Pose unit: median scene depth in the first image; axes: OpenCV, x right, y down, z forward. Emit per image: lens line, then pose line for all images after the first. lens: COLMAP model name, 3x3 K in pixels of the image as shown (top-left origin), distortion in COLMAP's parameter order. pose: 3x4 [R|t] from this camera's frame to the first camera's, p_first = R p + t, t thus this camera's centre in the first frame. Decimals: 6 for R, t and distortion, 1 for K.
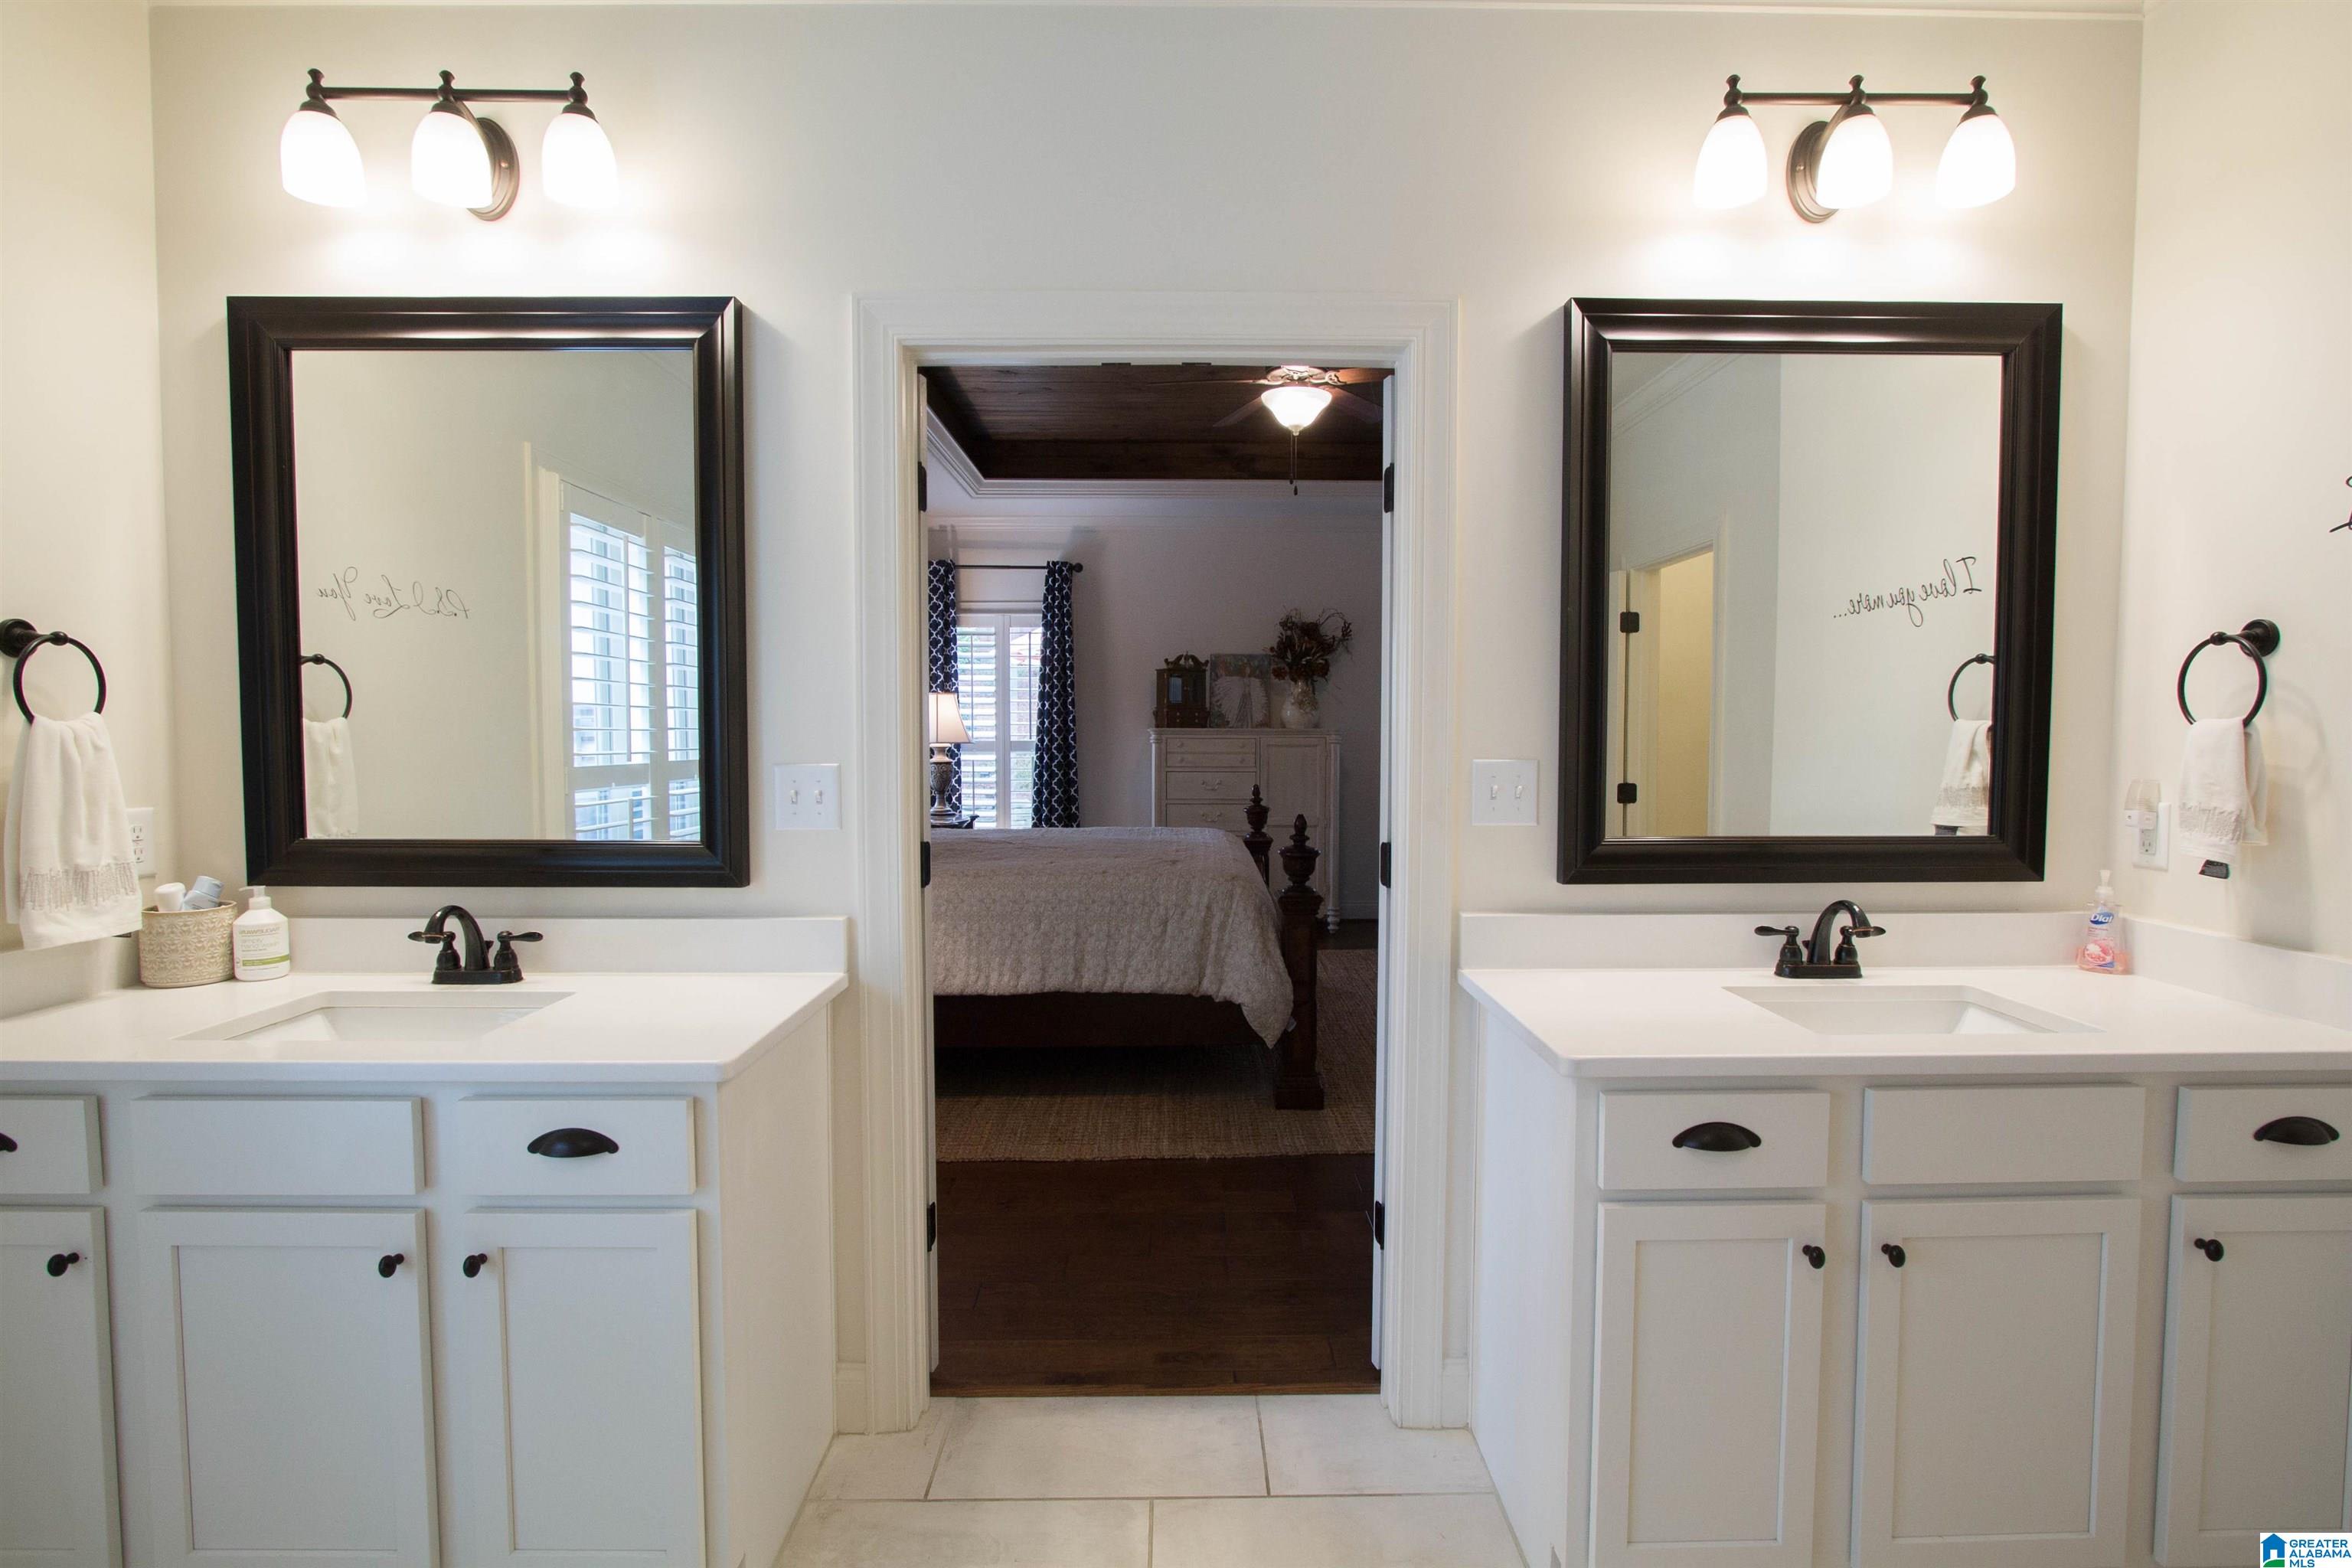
lens RADIAL K [[1102.0, 0, 1178.3], [0, 1102.0, 779.8], [0, 0, 1]] dist [-0.022431, -0.000257]
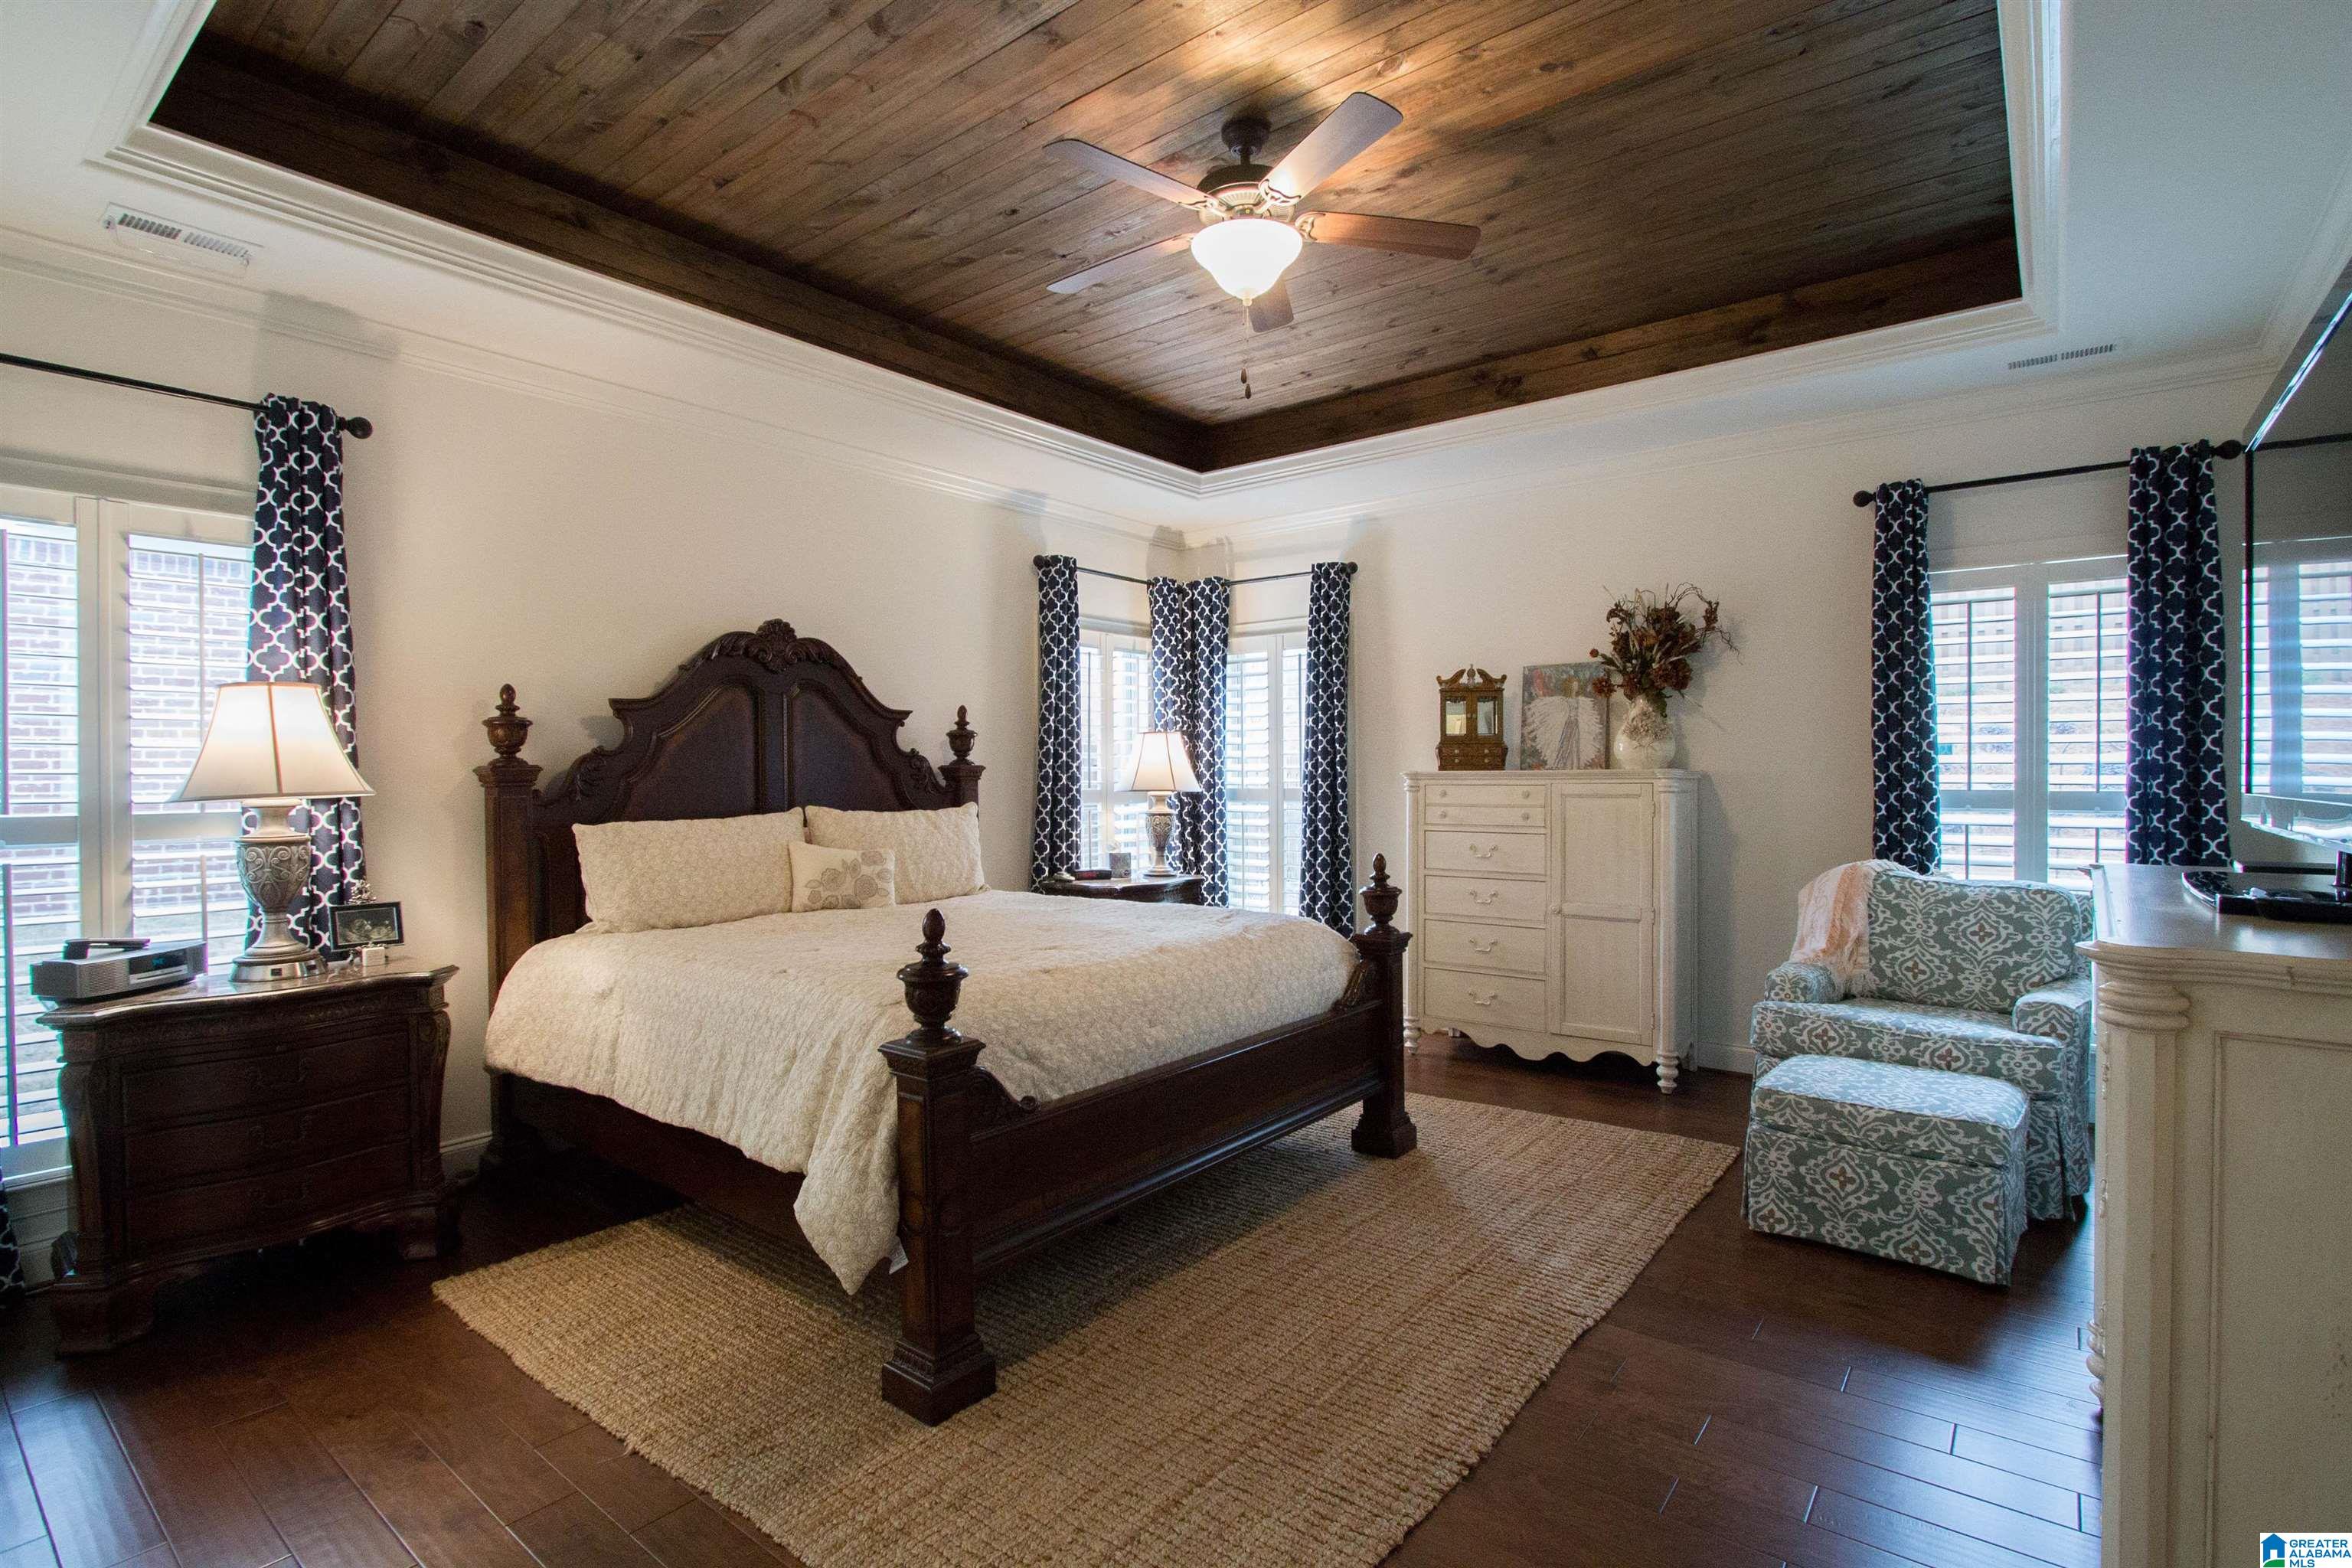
lens RADIAL K [[1102.0, 0, 1179.2], [0, 1102.0, 781.7], [0, 0, 1]] dist [-0.022431, -0.000257]
pose [[0.775615, -0.002591, -0.631201, 0.310816], [-0.023034, 0.999209, -0.032406, -0.012075], [0.630786, 0.039674, 0.774942, 0.320758]]
